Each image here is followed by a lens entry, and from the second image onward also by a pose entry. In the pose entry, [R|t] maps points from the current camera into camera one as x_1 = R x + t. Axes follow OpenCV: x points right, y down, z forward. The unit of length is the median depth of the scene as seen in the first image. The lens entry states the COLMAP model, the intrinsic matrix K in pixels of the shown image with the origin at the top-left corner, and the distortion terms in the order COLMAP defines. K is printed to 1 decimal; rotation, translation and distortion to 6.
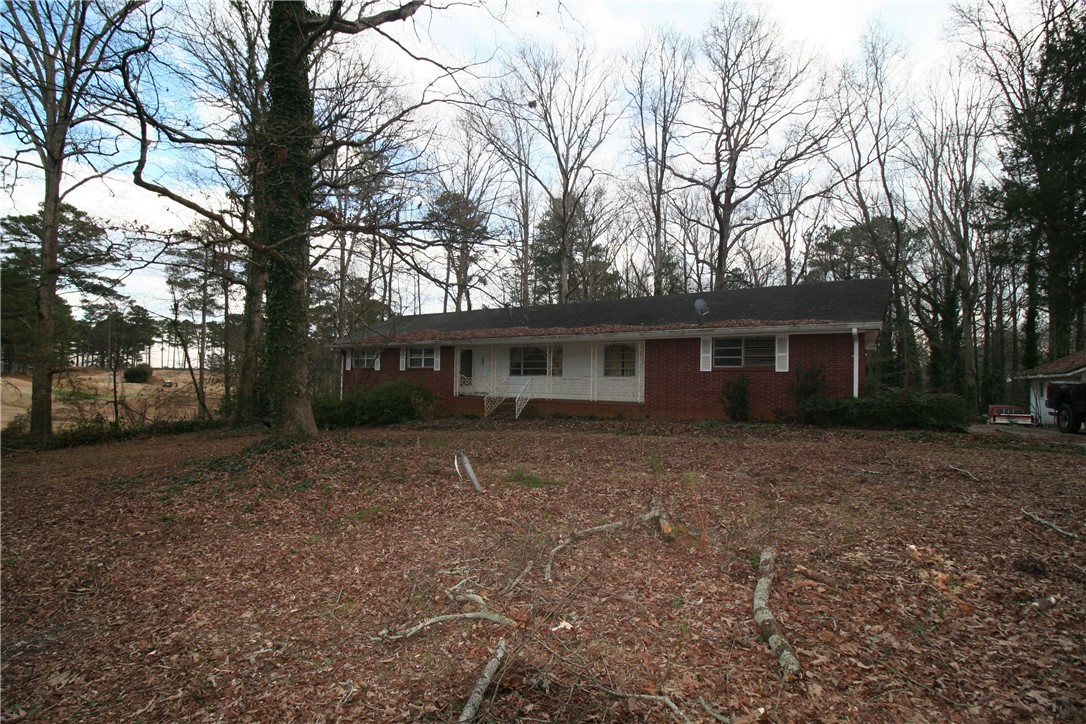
lens RADIAL K [[514.0, 0, 543.8], [0, 514.0, 364.2], [0, 0, 1]] dist [-0.007850, -0.010759]
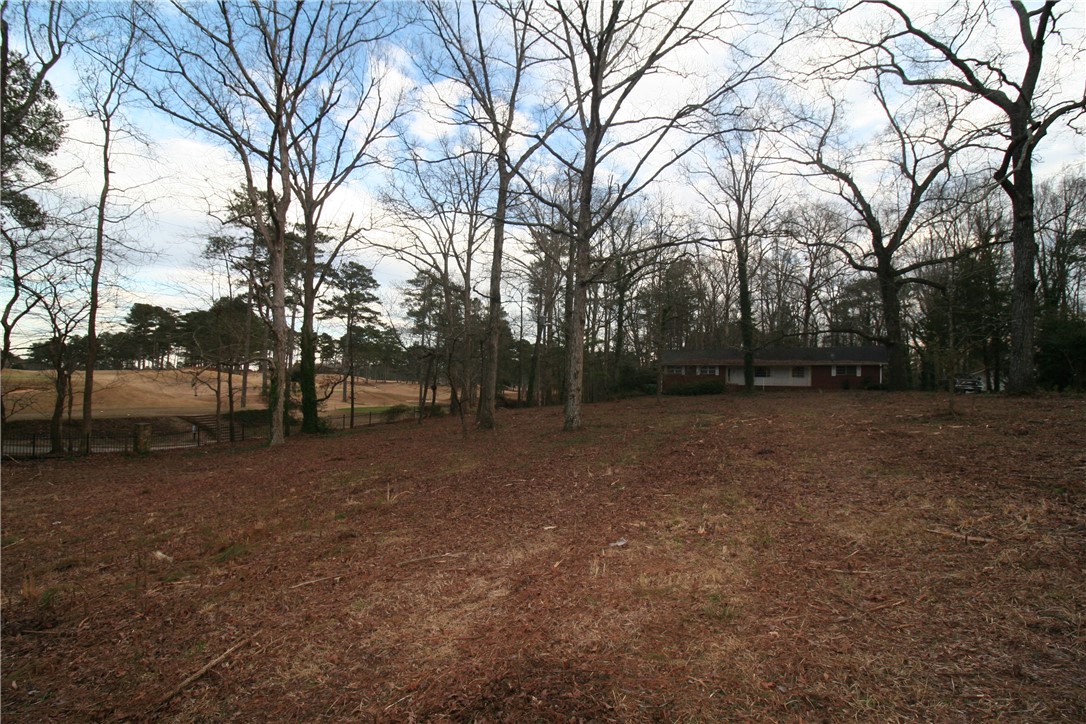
lens RADIAL K [[514.0, 0, 535.5], [0, 514.0, 364.2], [0, 0, 1]] dist [-0.007850, -0.010759]
pose [[0.999778, 0.006005, 0.020186, -1.501743], [-0.005962, 0.999980, -0.002209, -0.038462], [-0.020199, 0.002088, 0.999794, -2.001852]]
